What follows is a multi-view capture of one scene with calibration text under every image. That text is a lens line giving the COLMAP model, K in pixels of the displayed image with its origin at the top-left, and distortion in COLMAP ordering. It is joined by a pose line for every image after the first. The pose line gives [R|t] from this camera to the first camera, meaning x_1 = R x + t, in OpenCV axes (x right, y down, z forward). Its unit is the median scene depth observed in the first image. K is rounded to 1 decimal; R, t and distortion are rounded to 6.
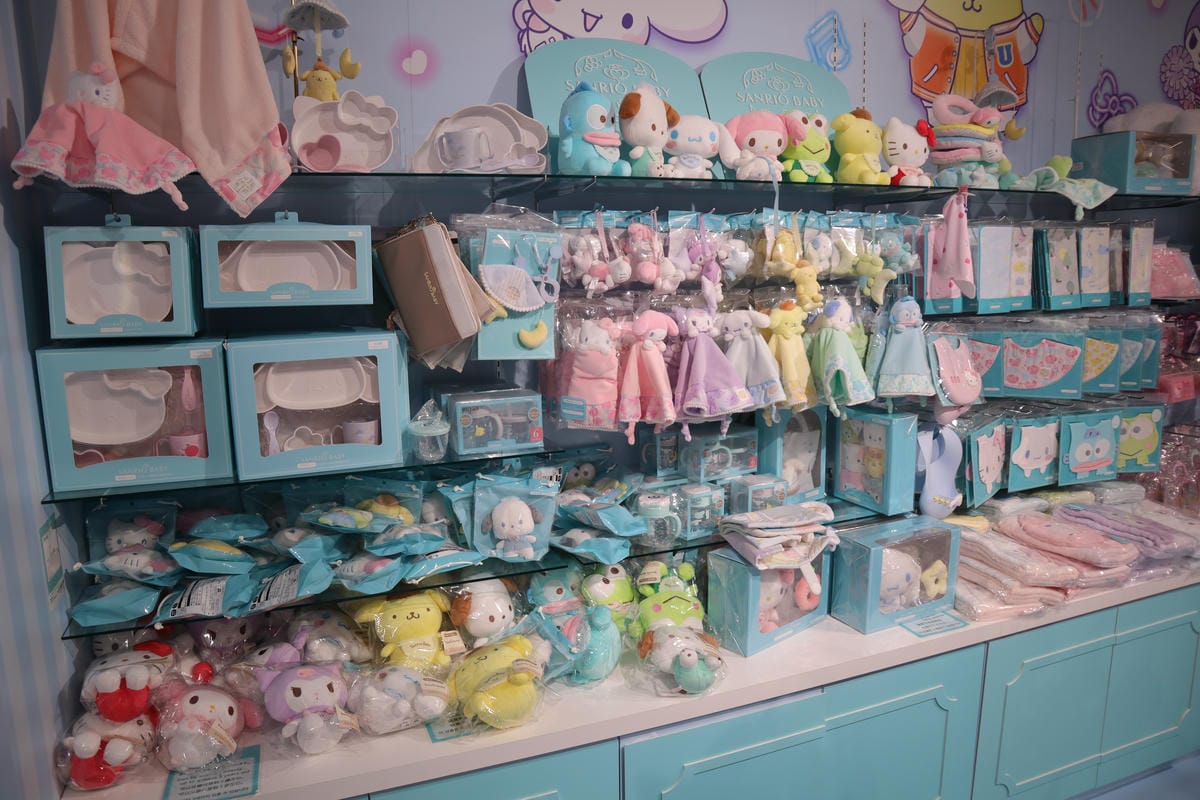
lens RADIAL K [[840.6, 0, 600.0], [0, 840.6, 400.0], [0, 0, 1]] dist [-0.136916, 0.080265]
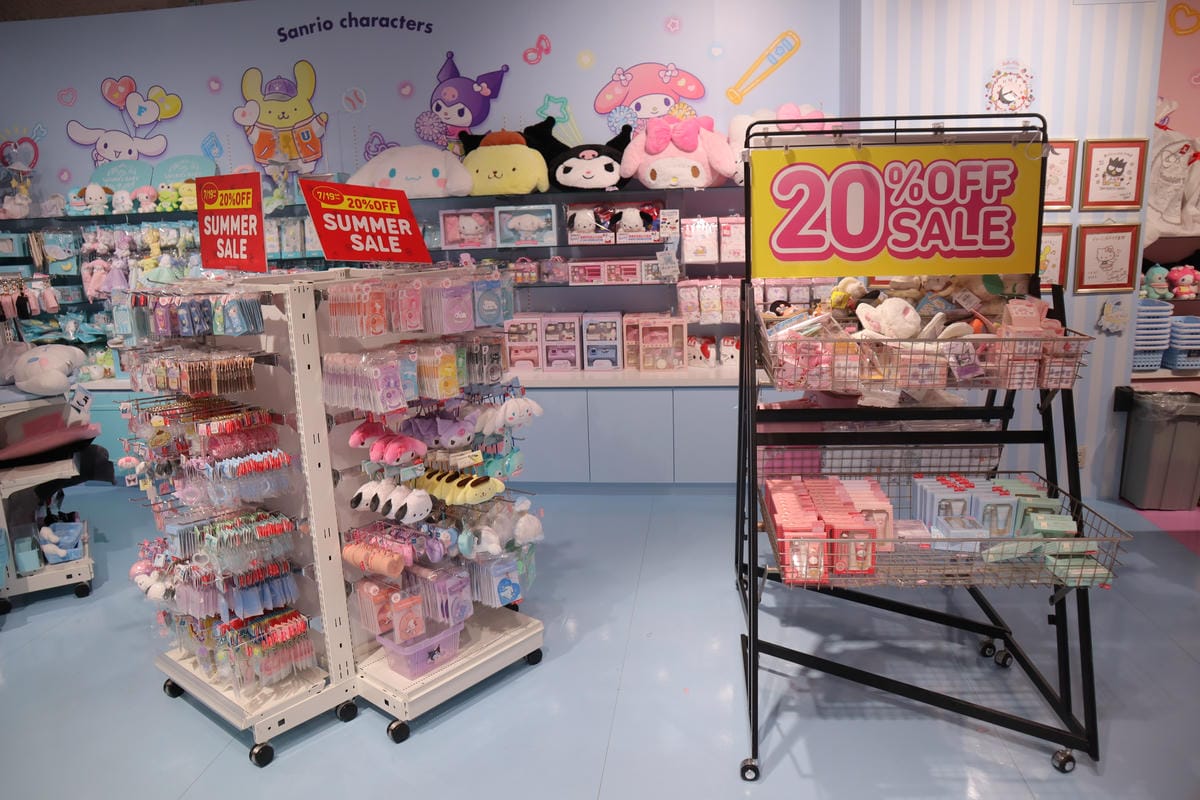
lens RADIAL K [[840.6, 0, 600.0], [0, 840.6, 400.0], [0, 0, 1]] dist [-0.136916, 0.080265]
pose [[0.891835, 0.082074, -0.444853, 2.642234], [-0.065396, 0.996465, 0.052740, 0.108844], [0.447609, -0.017944, 0.894050, -0.680418]]
